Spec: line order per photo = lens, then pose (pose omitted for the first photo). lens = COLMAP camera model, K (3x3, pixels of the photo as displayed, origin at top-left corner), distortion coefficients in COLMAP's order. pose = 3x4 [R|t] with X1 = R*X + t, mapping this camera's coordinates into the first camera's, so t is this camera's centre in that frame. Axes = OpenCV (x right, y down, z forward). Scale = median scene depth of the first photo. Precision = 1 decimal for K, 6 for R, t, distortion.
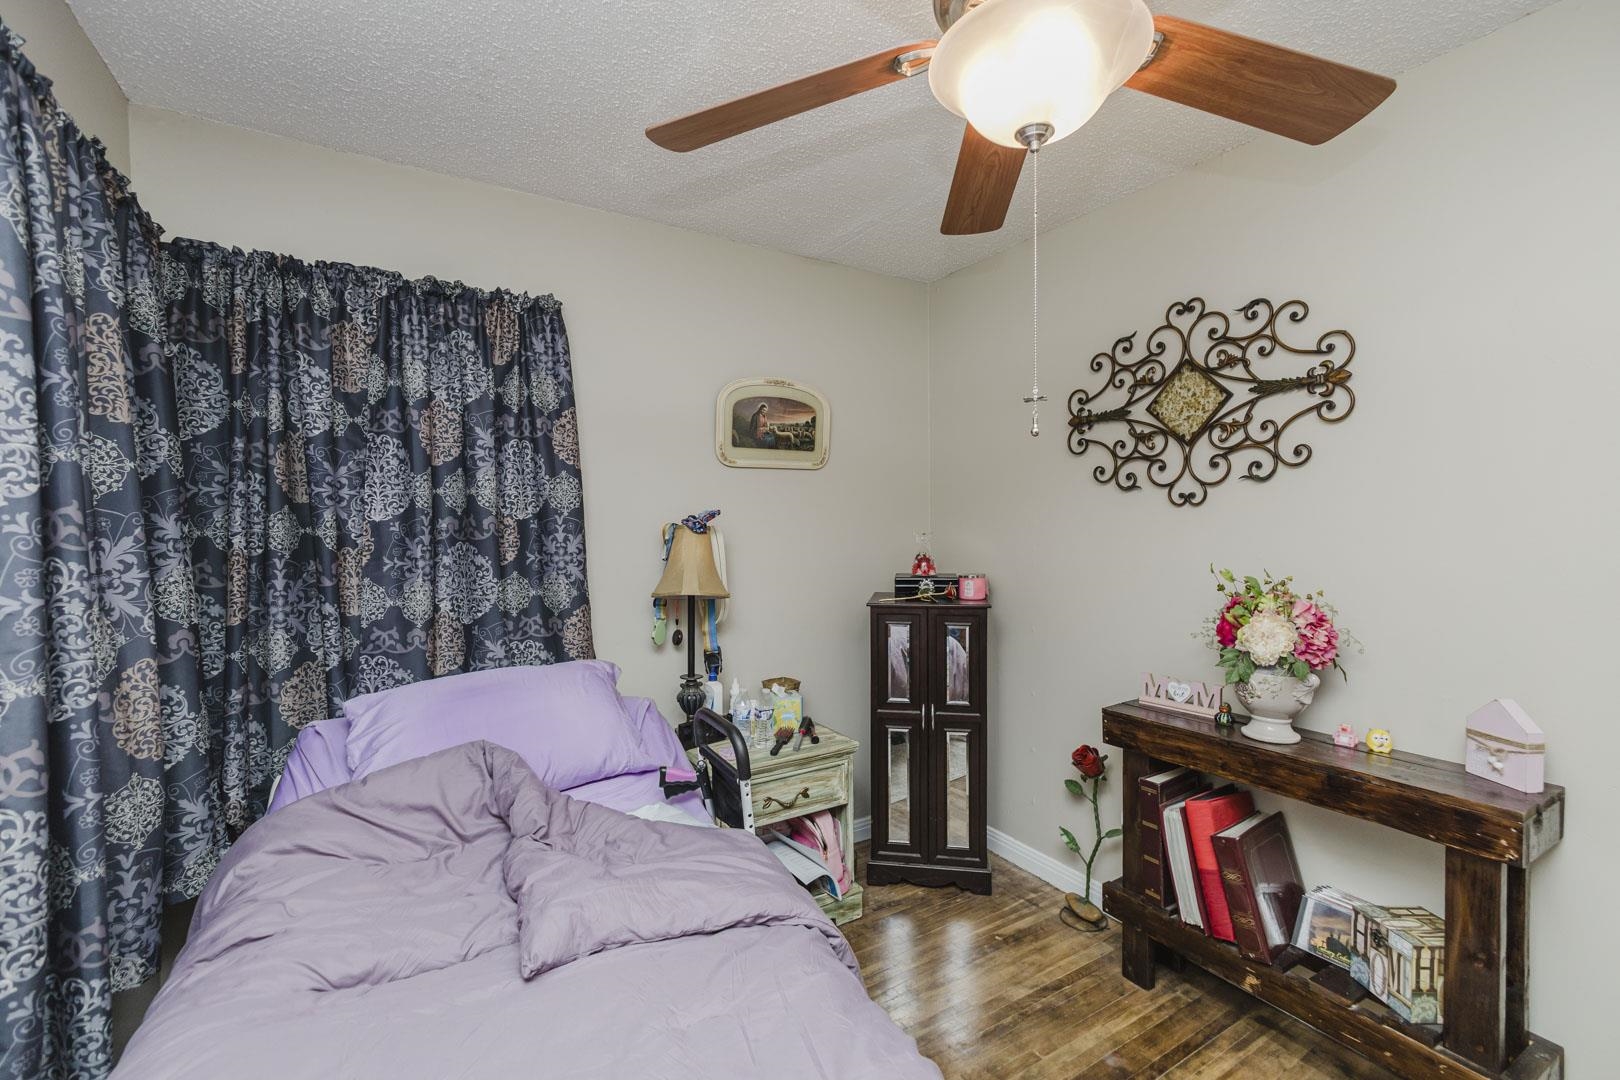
lens RADIAL K [[696.8, 0, 813.6], [0, 696.8, 535.8], [0, 0, 1]] dist [-0.008608, 0.000158]
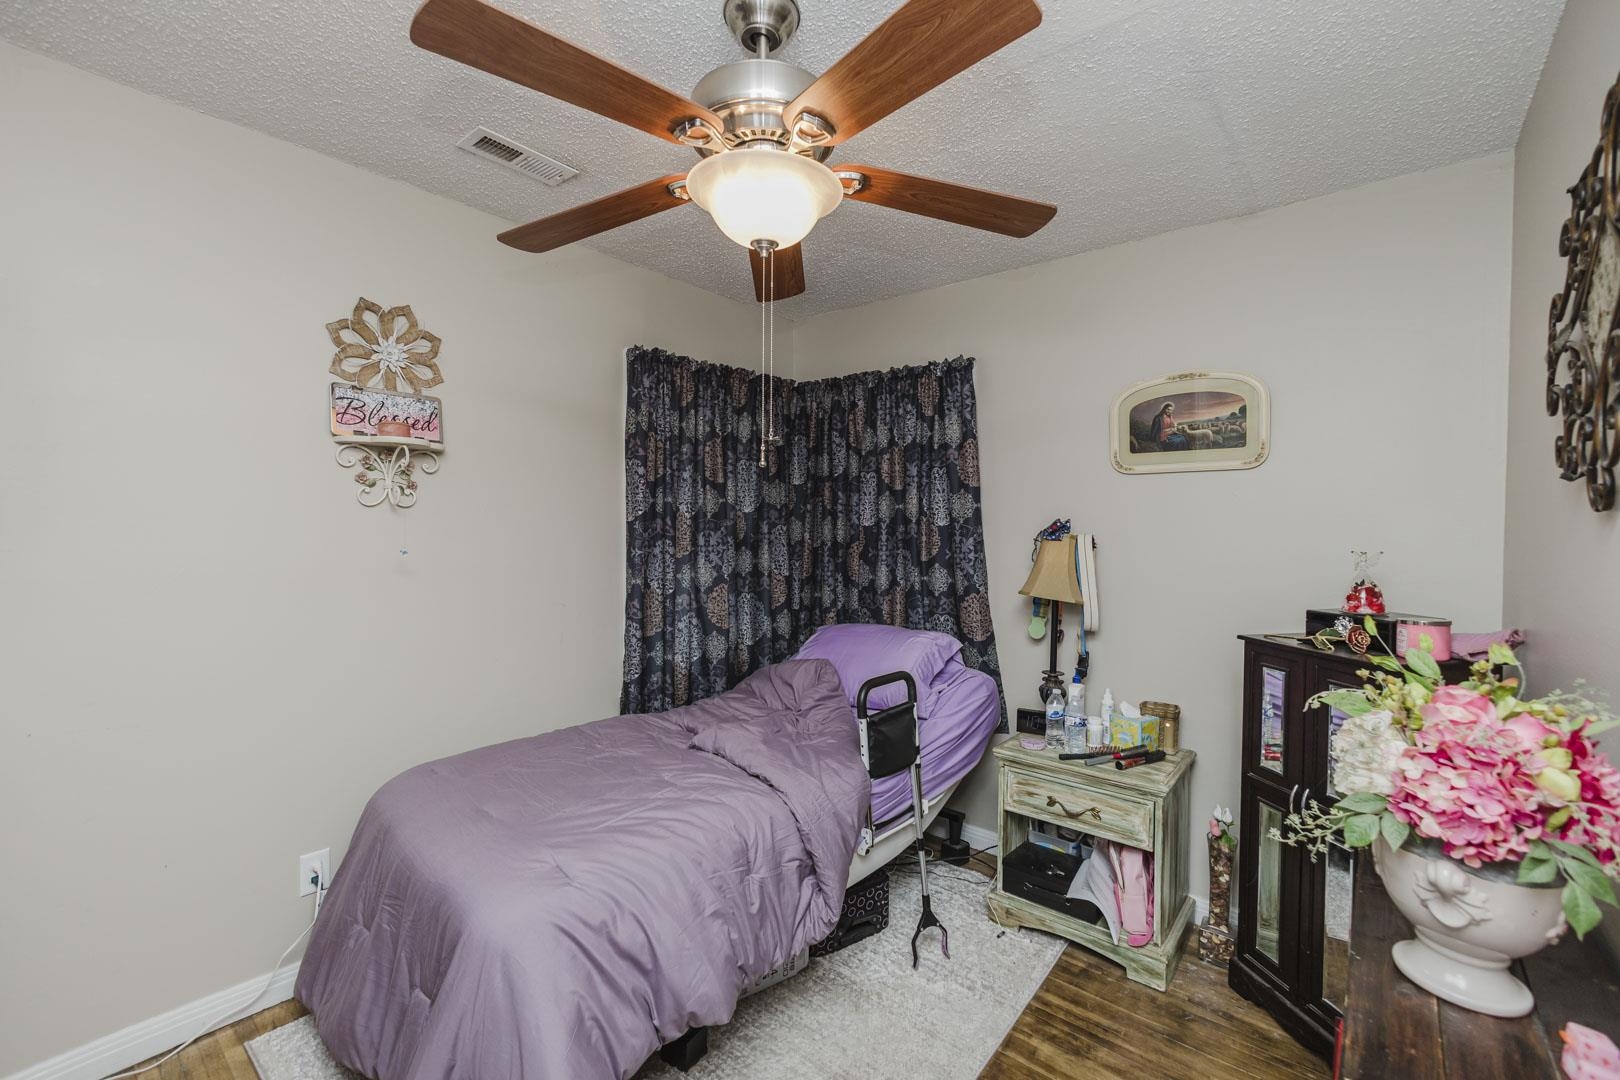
lens RADIAL K [[696.8, 0, 813.0], [0, 696.8, 537.3], [0, 0, 1]] dist [-0.008608, 0.000158]
pose [[0.308851, 0.027052, -0.950726, 0.734480], [-0.028836, 0.999402, 0.019070, -0.018219], [0.950673, 0.021526, 0.309446, 0.307032]]
